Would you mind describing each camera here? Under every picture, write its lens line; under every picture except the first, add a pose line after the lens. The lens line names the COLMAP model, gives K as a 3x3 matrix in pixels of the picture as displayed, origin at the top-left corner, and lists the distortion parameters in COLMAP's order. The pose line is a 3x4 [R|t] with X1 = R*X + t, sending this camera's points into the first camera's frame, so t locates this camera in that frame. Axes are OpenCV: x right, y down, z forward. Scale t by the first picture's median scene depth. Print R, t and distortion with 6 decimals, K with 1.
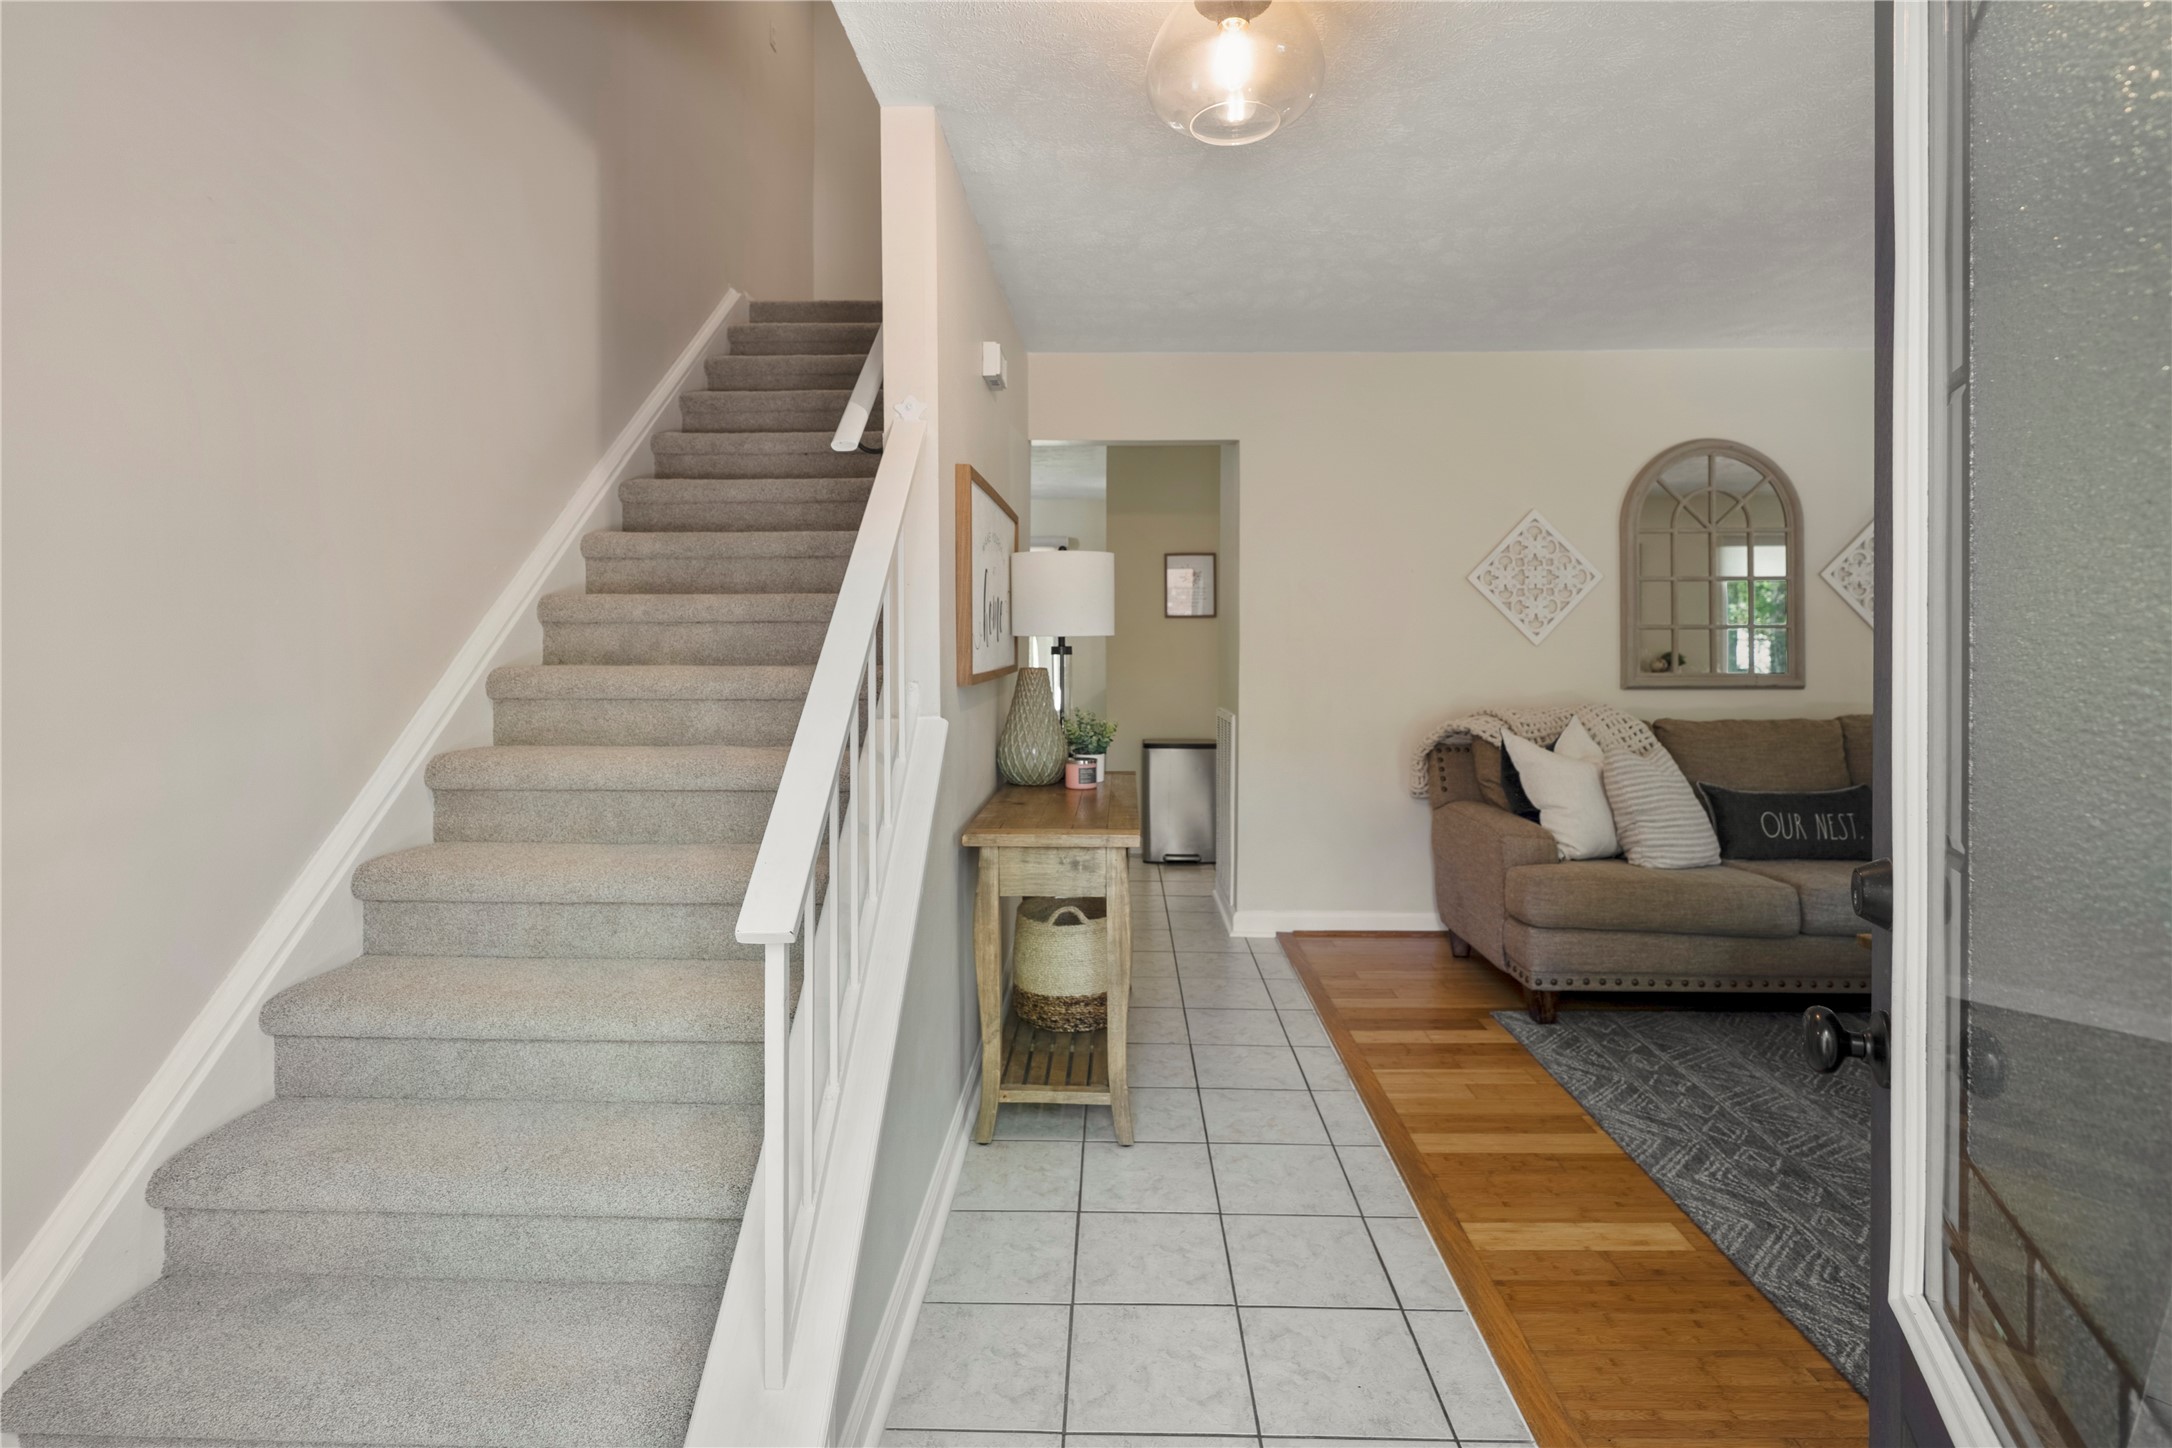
lens RADIAL K [[1020.4, 0, 1091.7], [0, 1020.4, 680.0], [0, 0, 1]] dist [-0.002561, 0.000603]
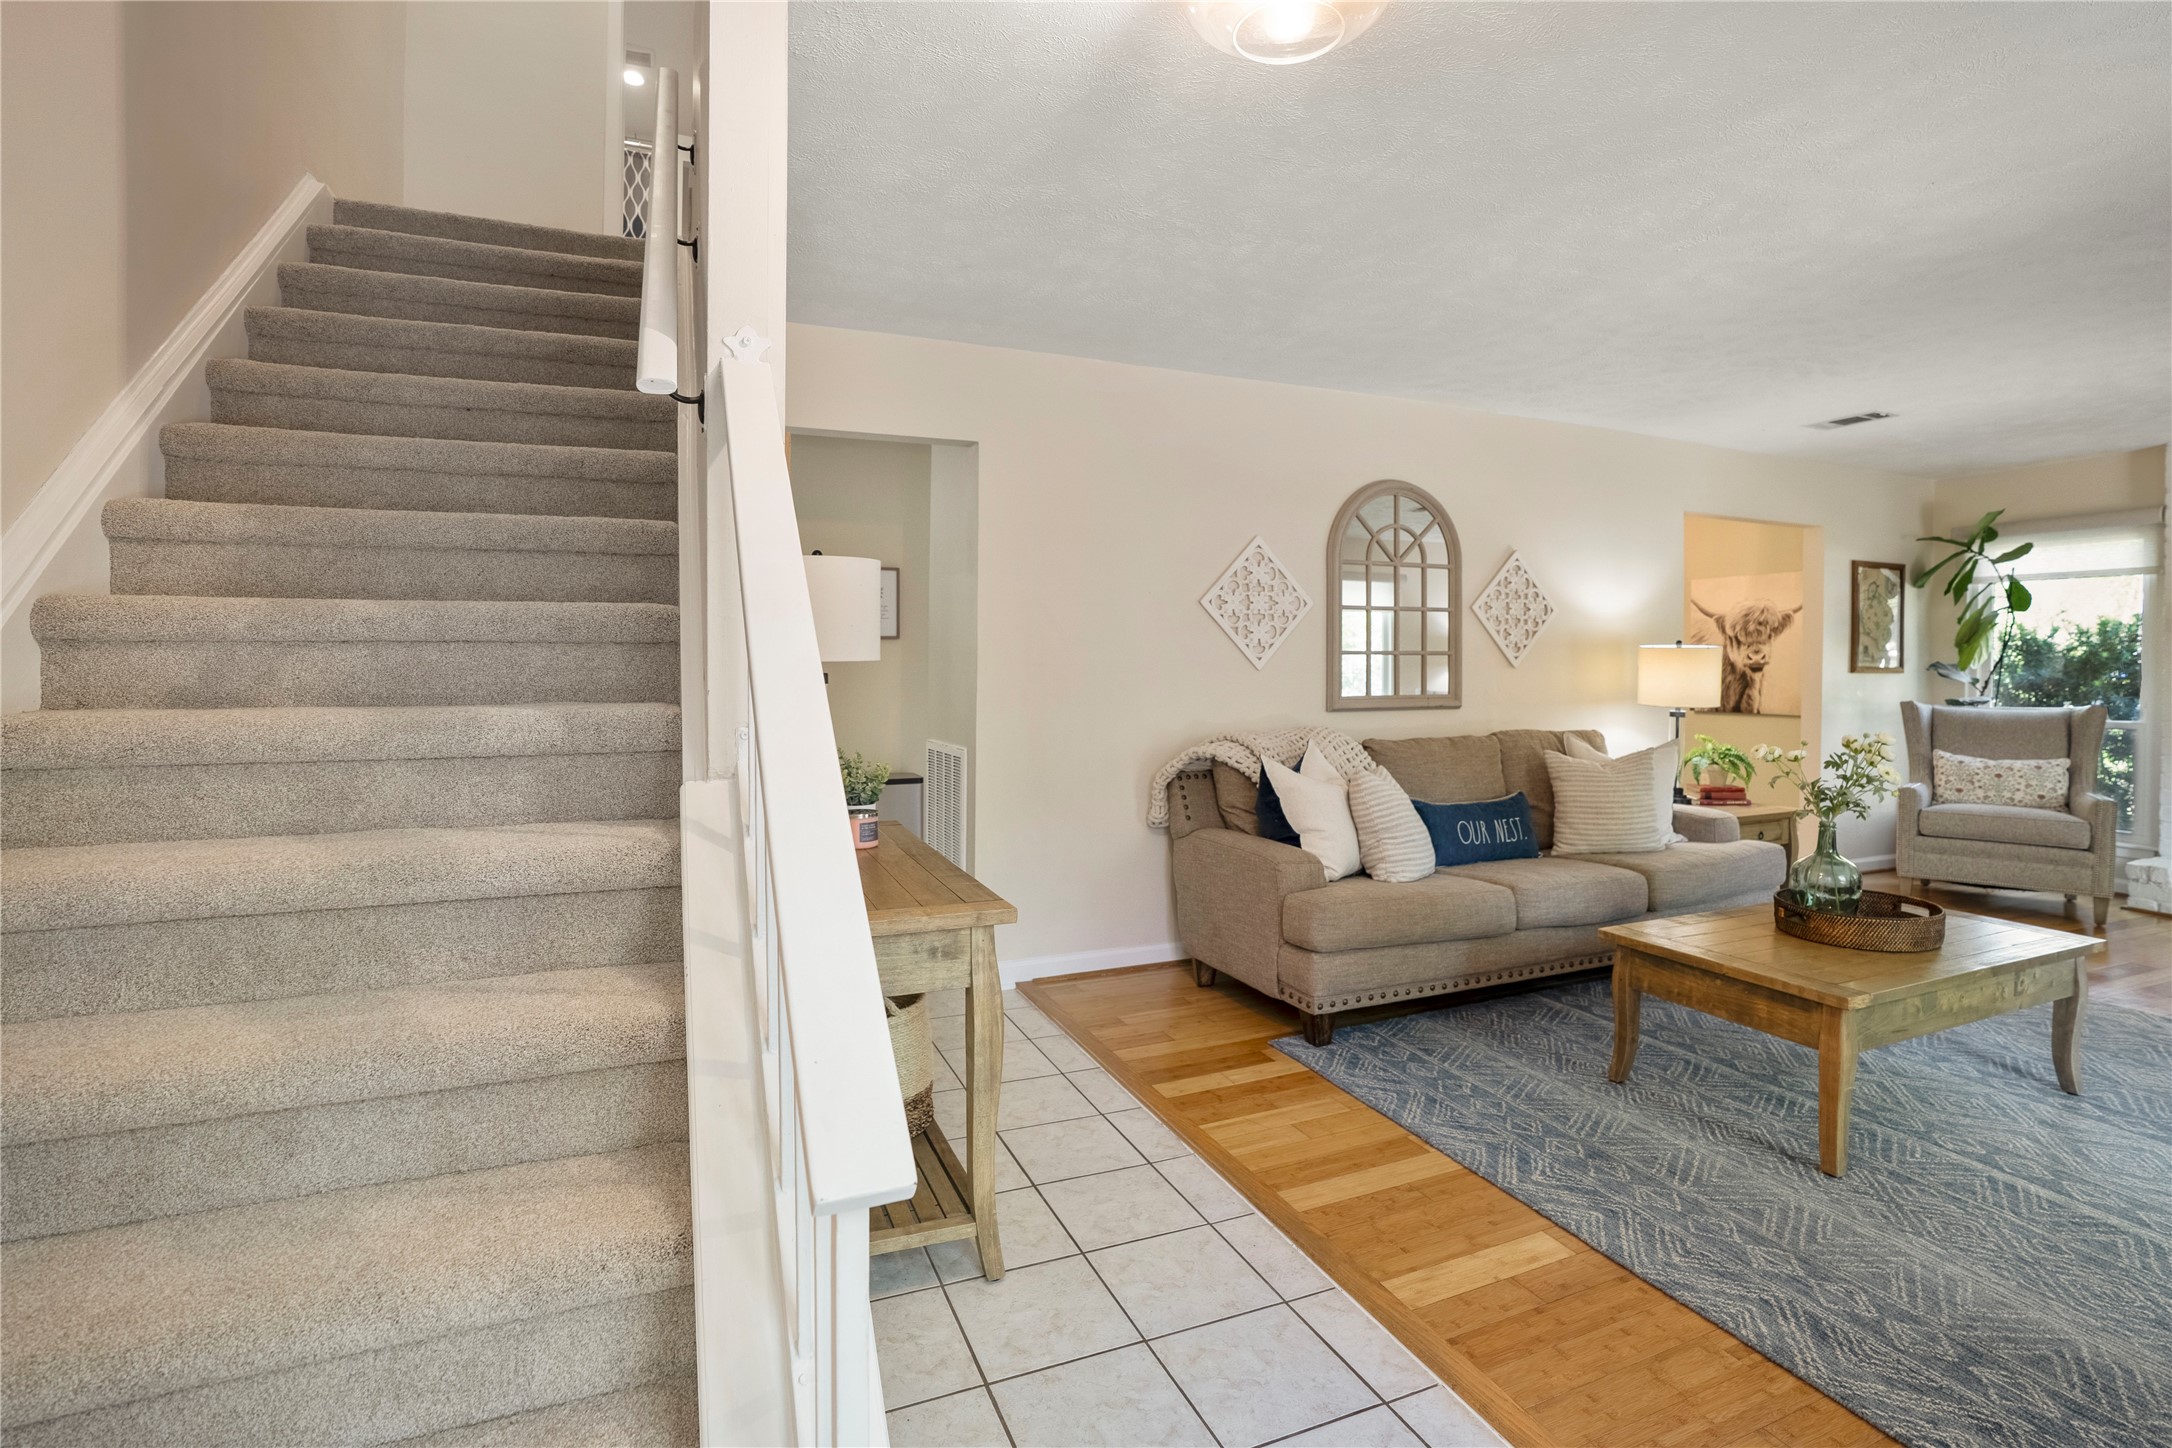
lens RADIAL K [[1027.4, 0, 1084.4], [0, 1027.4, 710.6], [0, 0, 1]] dist [-0.071652, 0.030154]
pose [[0.912984, -0.018013, 0.407598, -0.181485], [0.014443, 0.999826, 0.011835, -0.010689], [-0.407740, -0.004918, 0.913085, 0.183512]]
